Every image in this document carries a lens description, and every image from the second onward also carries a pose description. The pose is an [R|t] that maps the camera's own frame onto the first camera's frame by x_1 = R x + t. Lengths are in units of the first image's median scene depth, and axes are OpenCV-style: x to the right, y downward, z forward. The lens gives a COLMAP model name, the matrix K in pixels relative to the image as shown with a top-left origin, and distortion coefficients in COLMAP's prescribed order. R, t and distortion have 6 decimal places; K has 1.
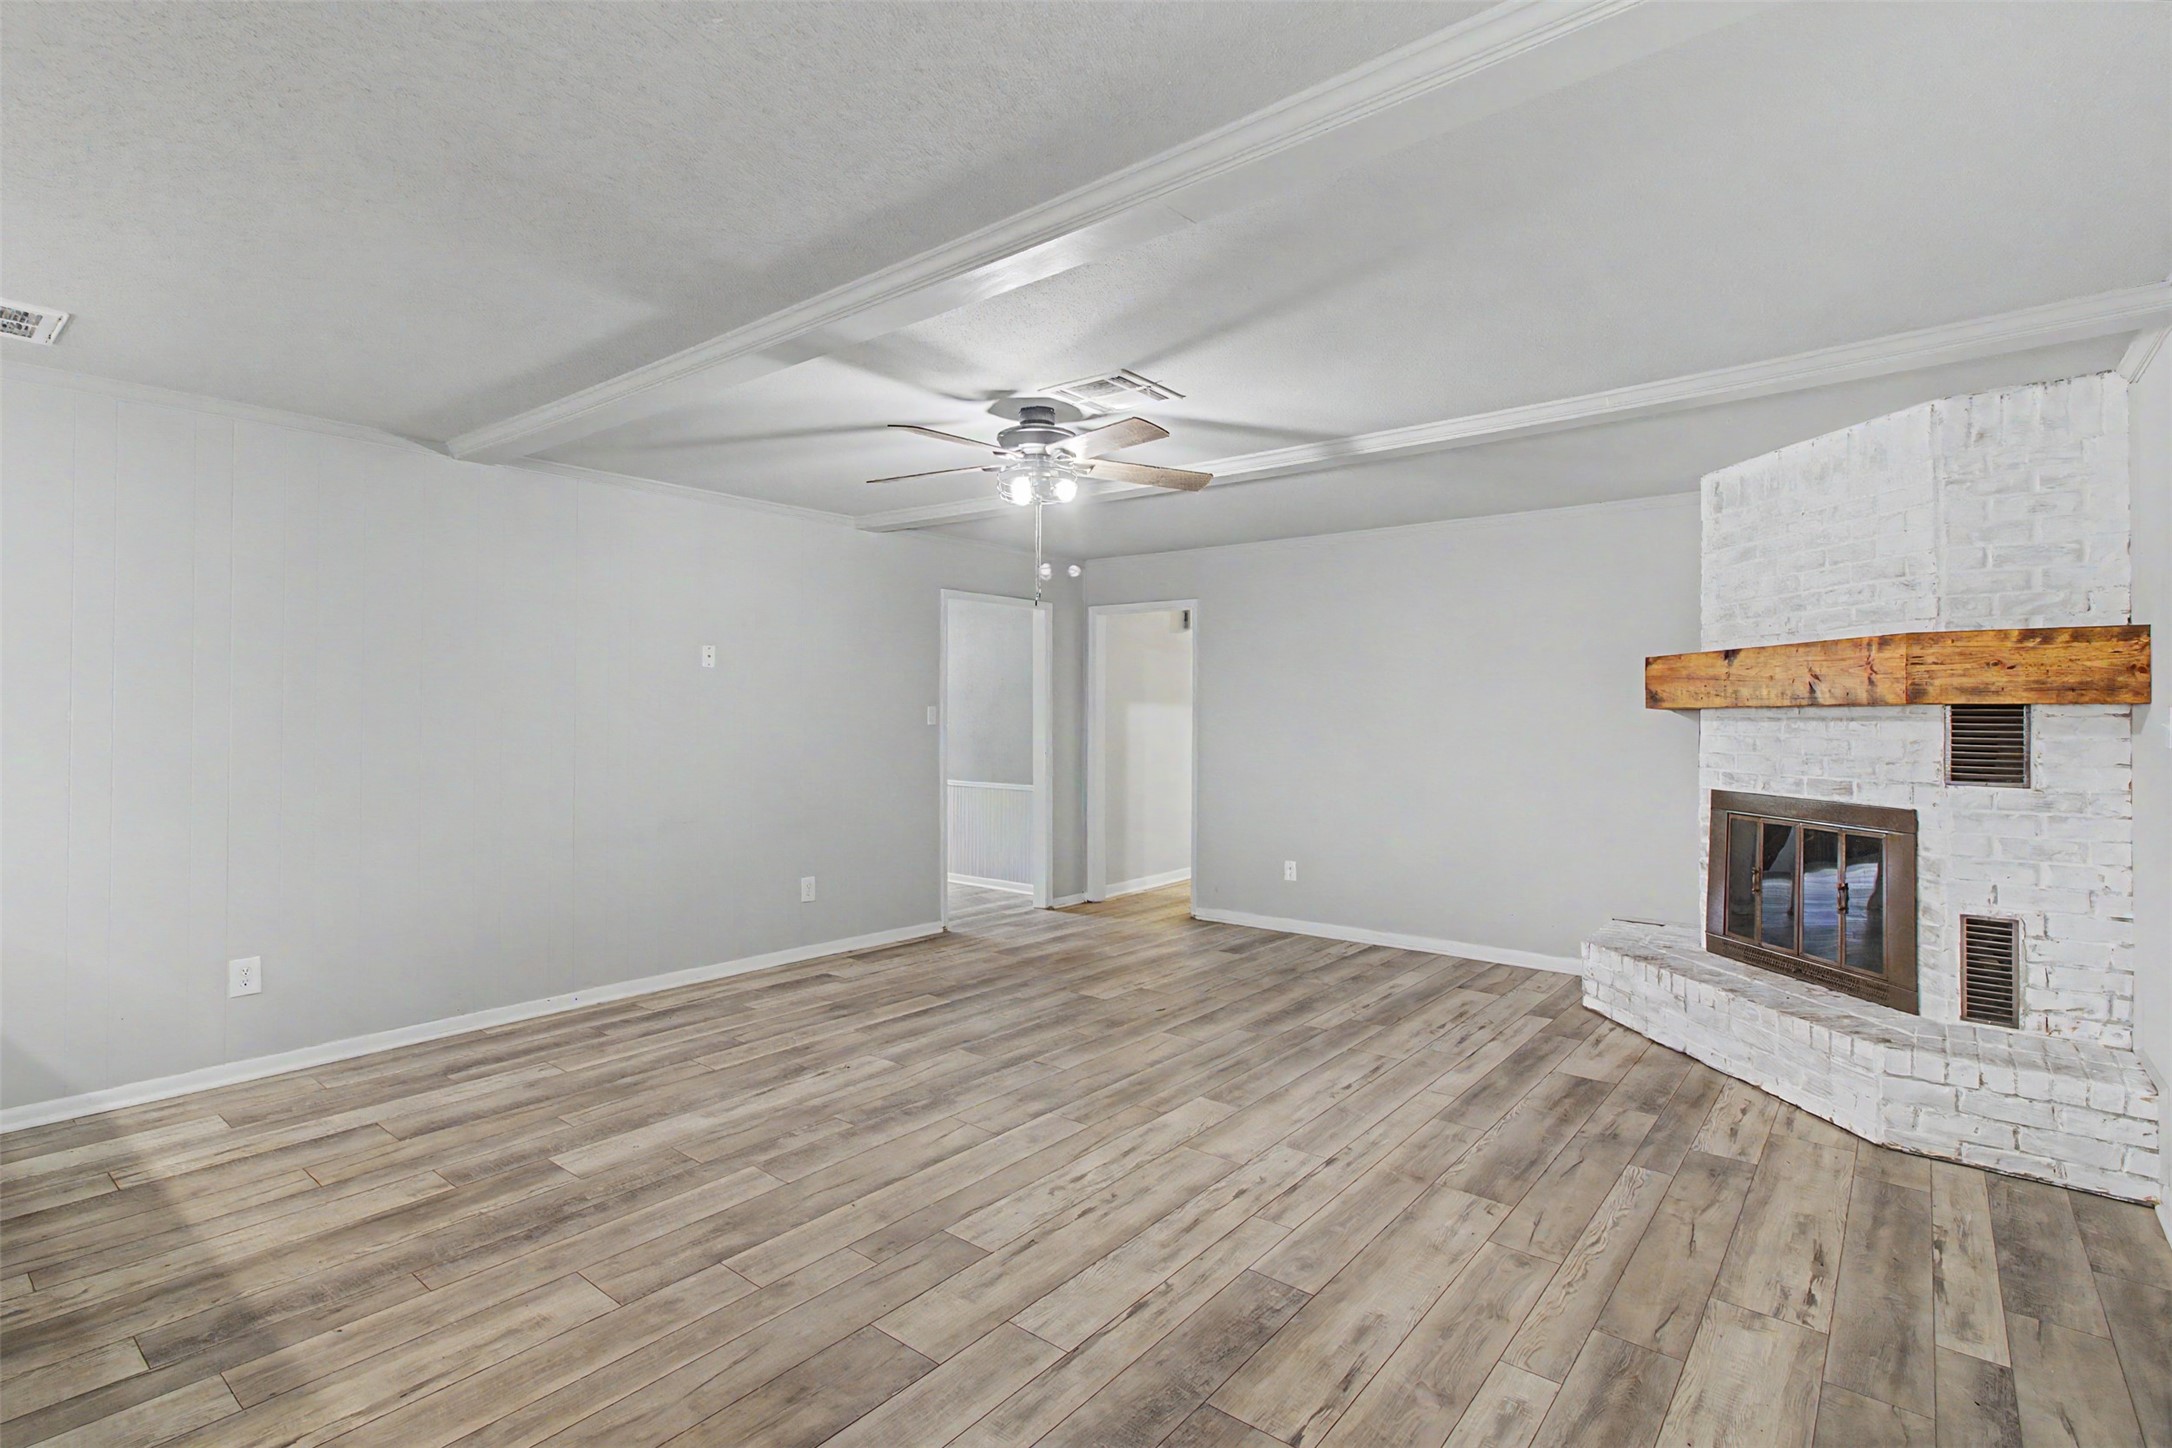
lens RADIAL K [[1027.0, 0, 1078.0], [0, 1027.0, 709.5], [0, 0, 1]] dist [-0.014263, 0.009858]
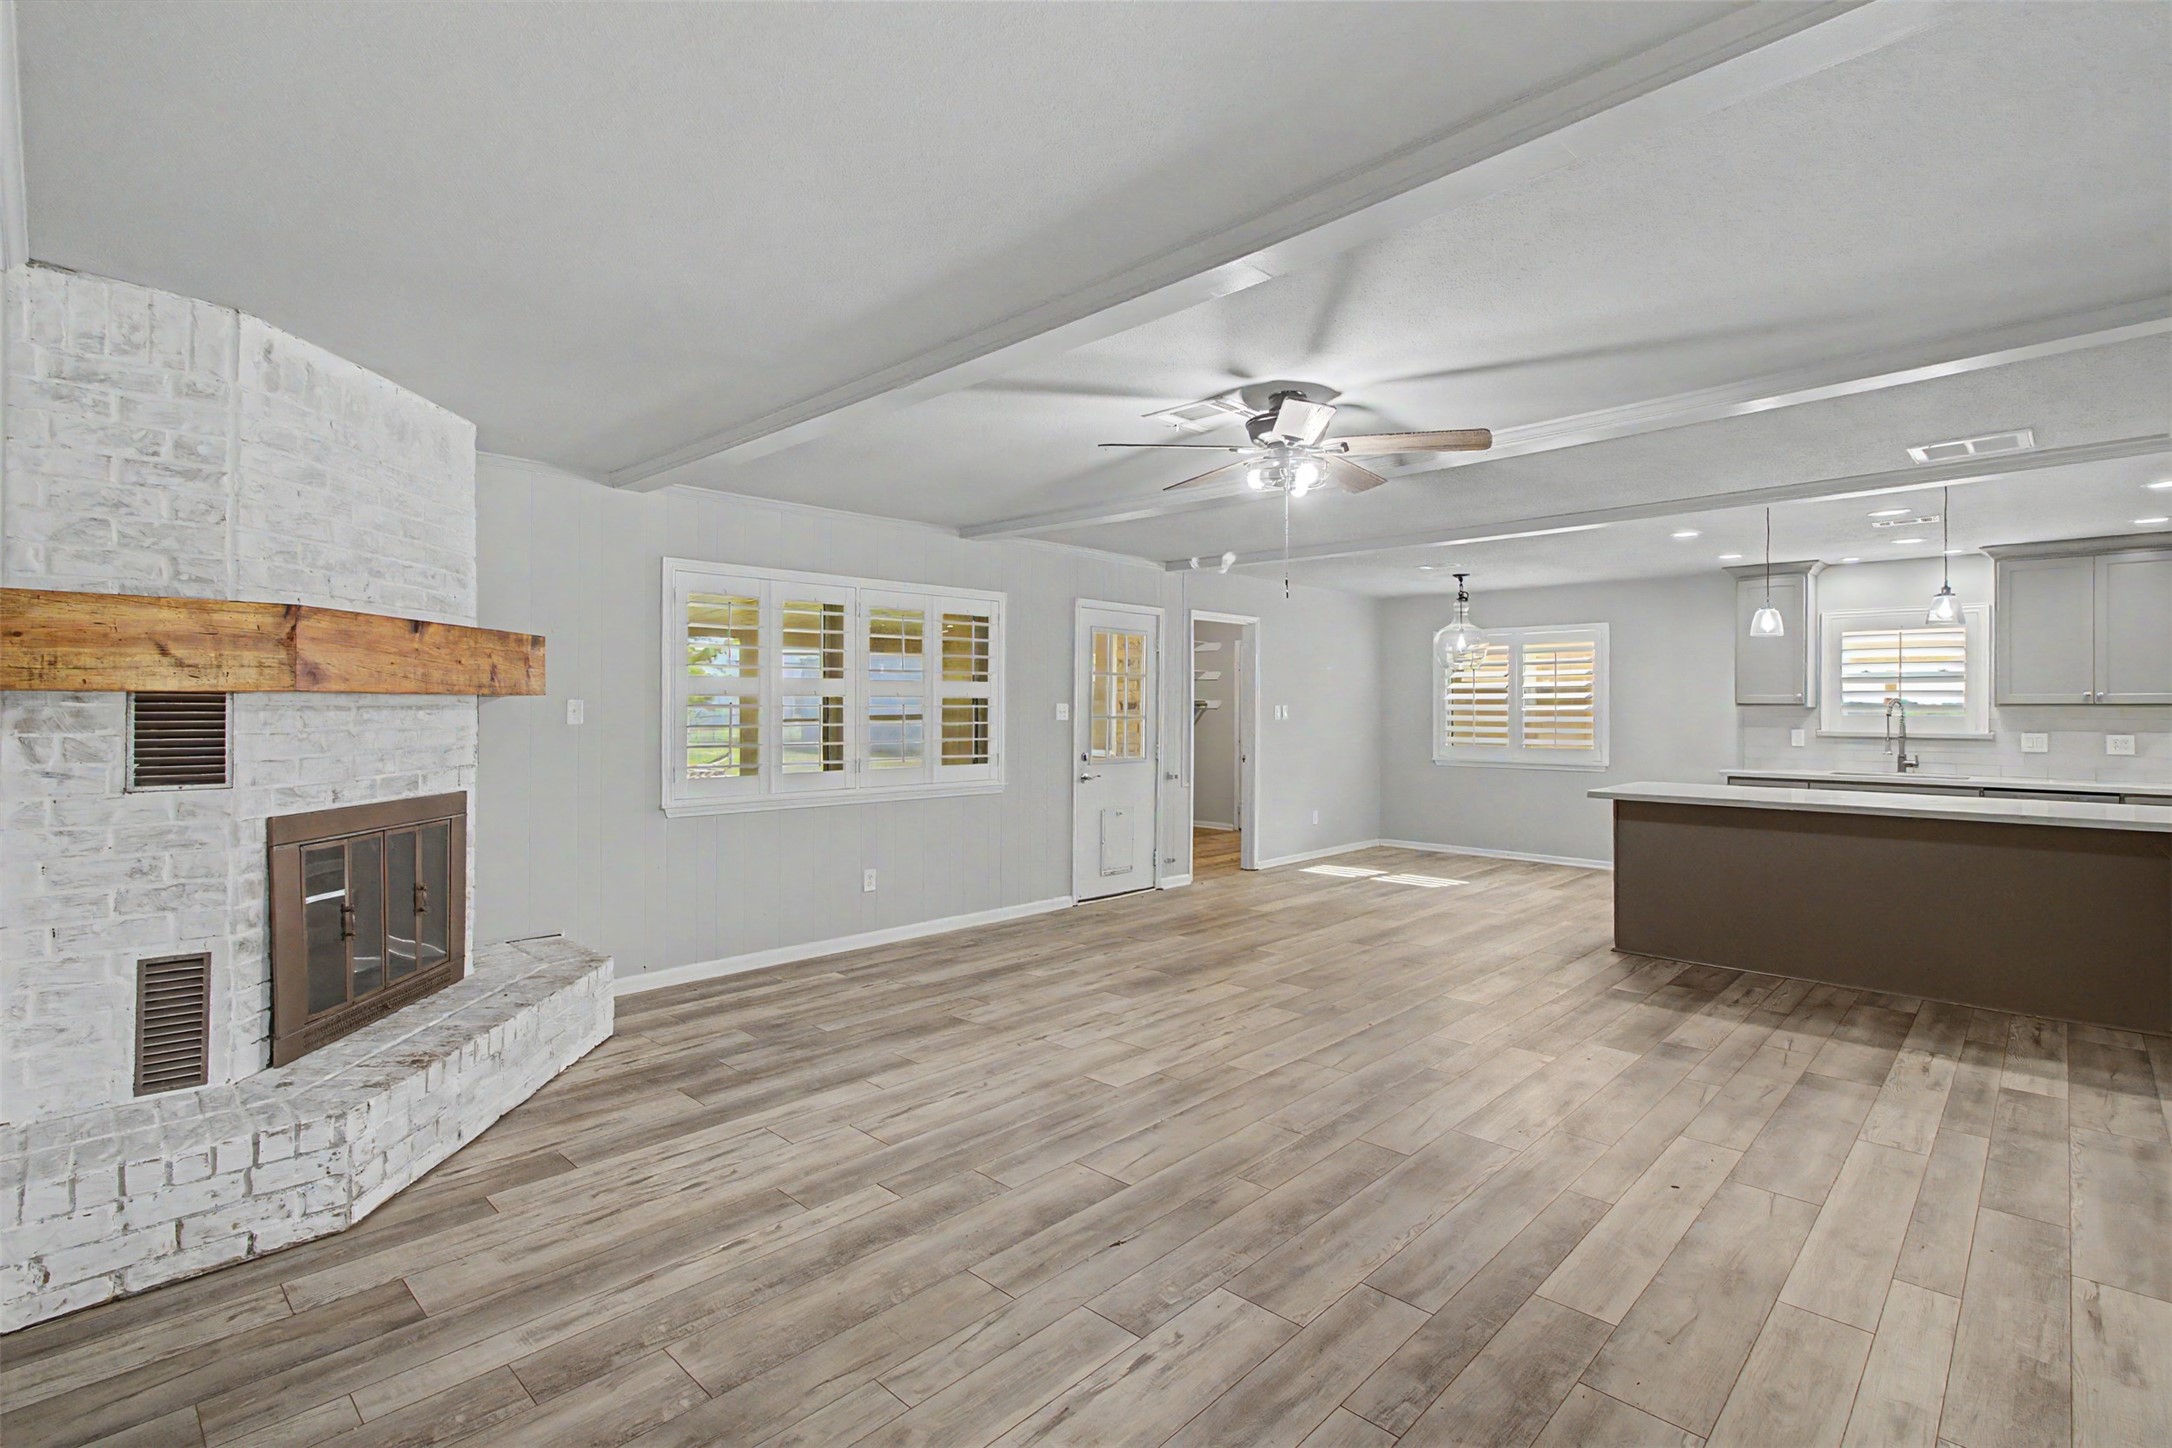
lens RADIAL K [[1027.0, 0, 1088.0], [0, 1027.0, 706.4], [0, 0, 1]] dist [-0.014263, 0.009858]
pose [[-0.997157, -0.007547, 0.074974, 0.078009], [-0.008301, 0.999918, -0.009742, 0.013678], [-0.074894, -0.010336, -0.997138, 2.092234]]
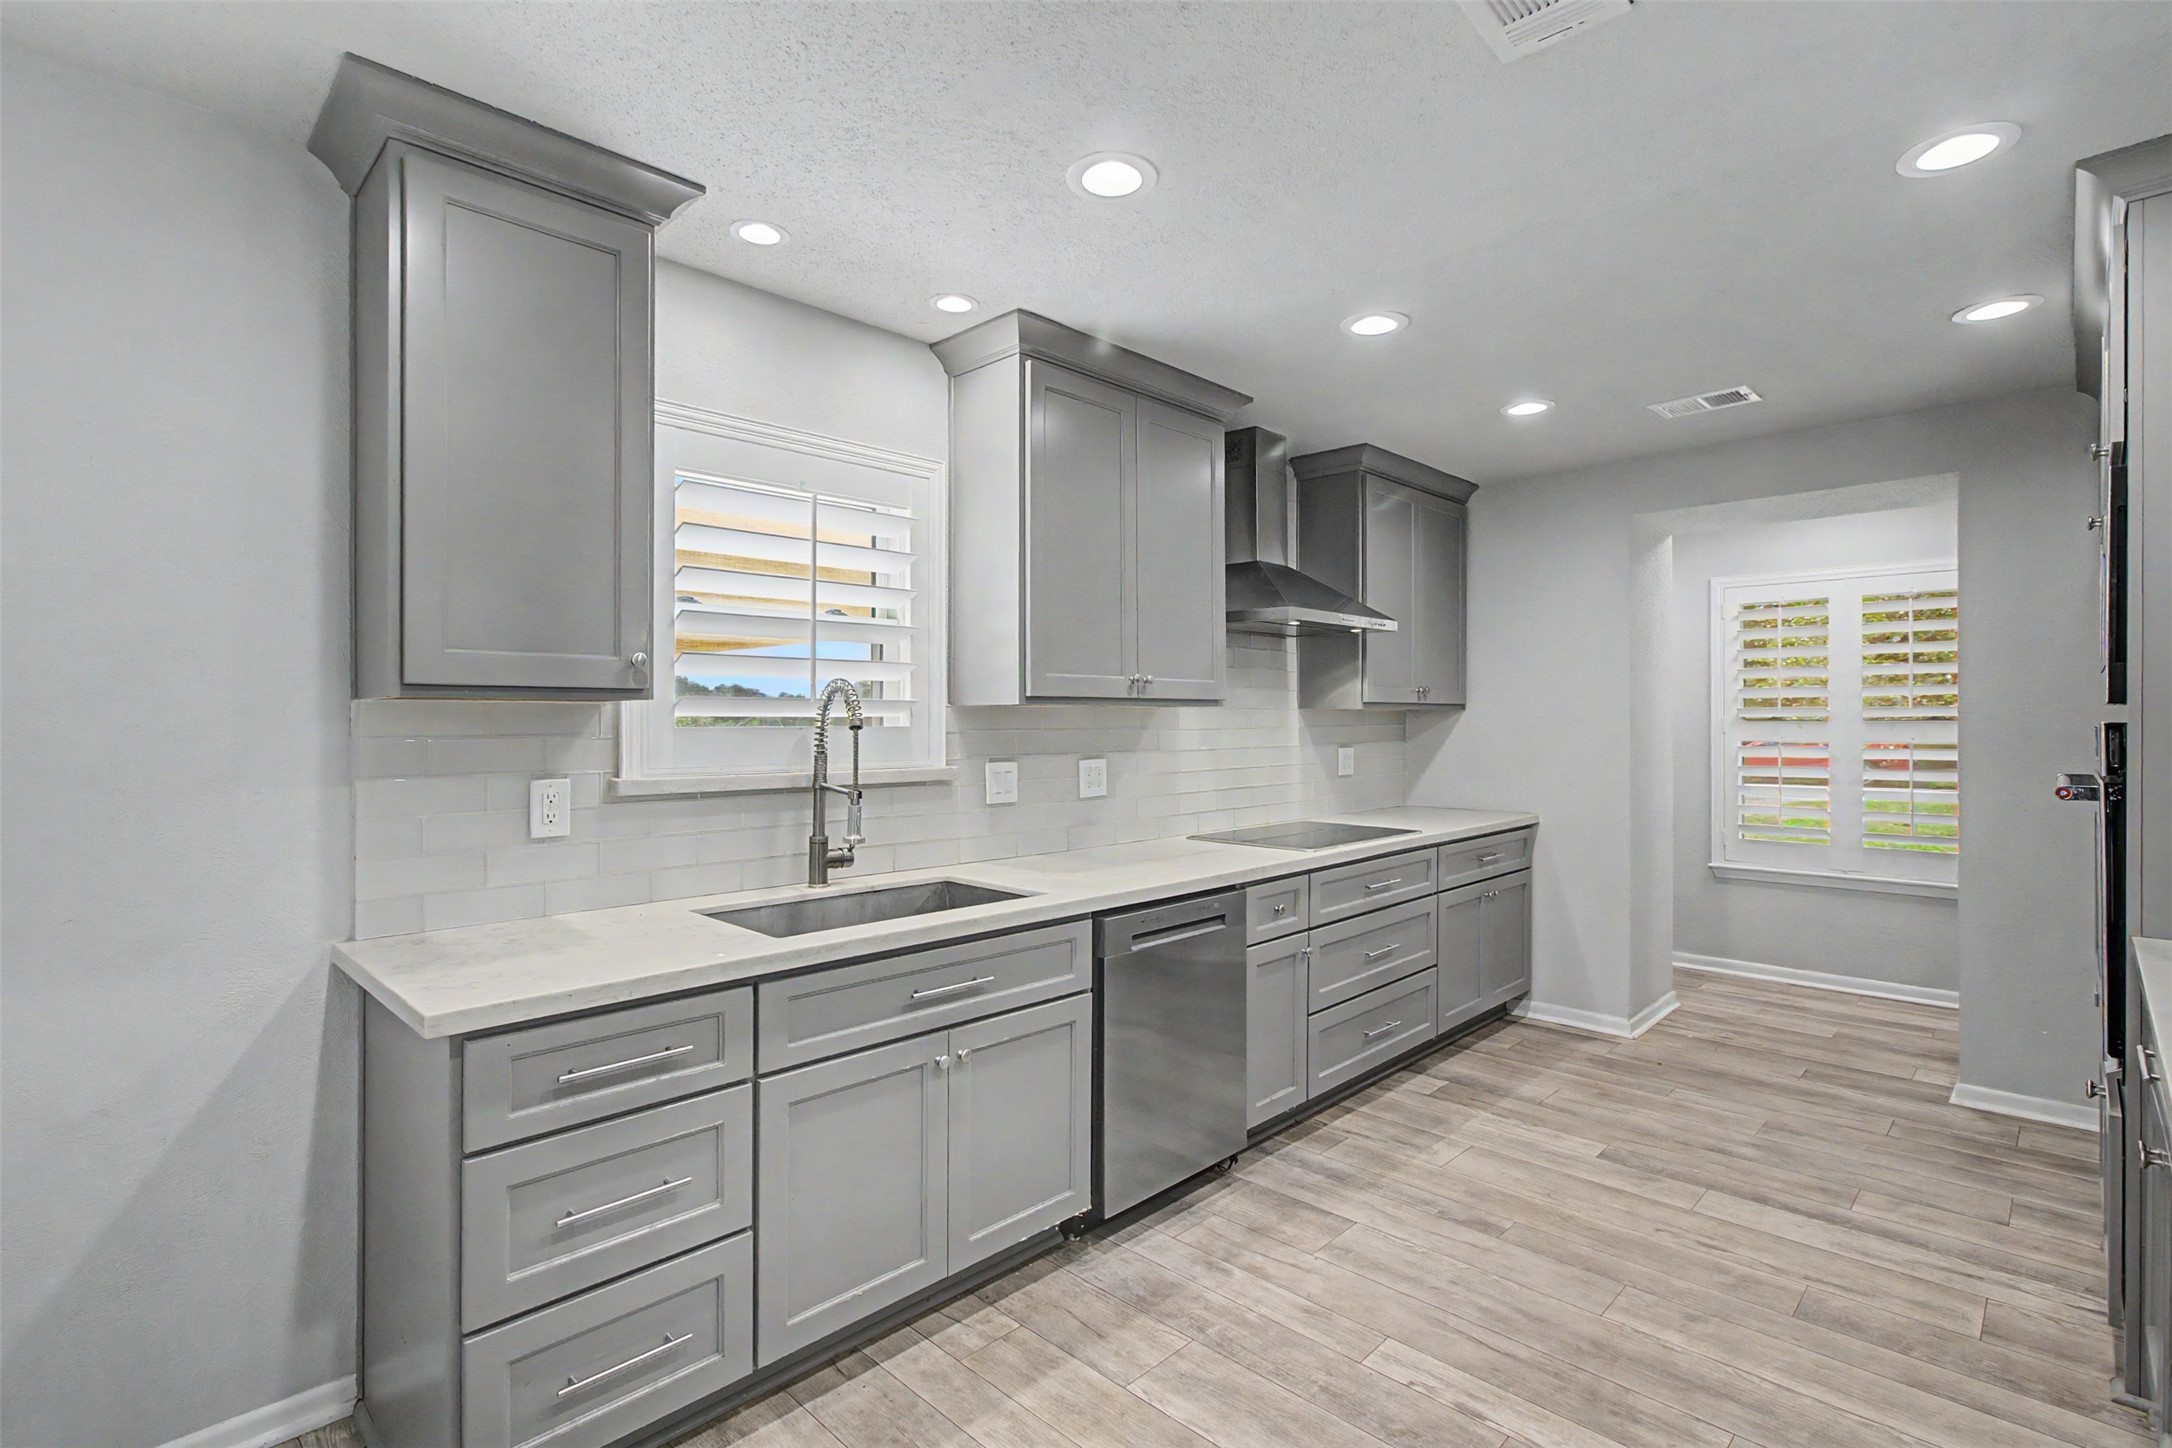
lens RADIAL K [[1027.0, 0, 1099.7], [0, 1027.0, 714.8], [0, 0, 1]] dist [-0.014263, 0.009858]
pose [[-0.087779, -0.003668, -0.996133, -0.694947], [0.004095, 0.999983, -0.004043, -0.007236], [0.996132, -0.004434, -0.087763, 0.137486]]
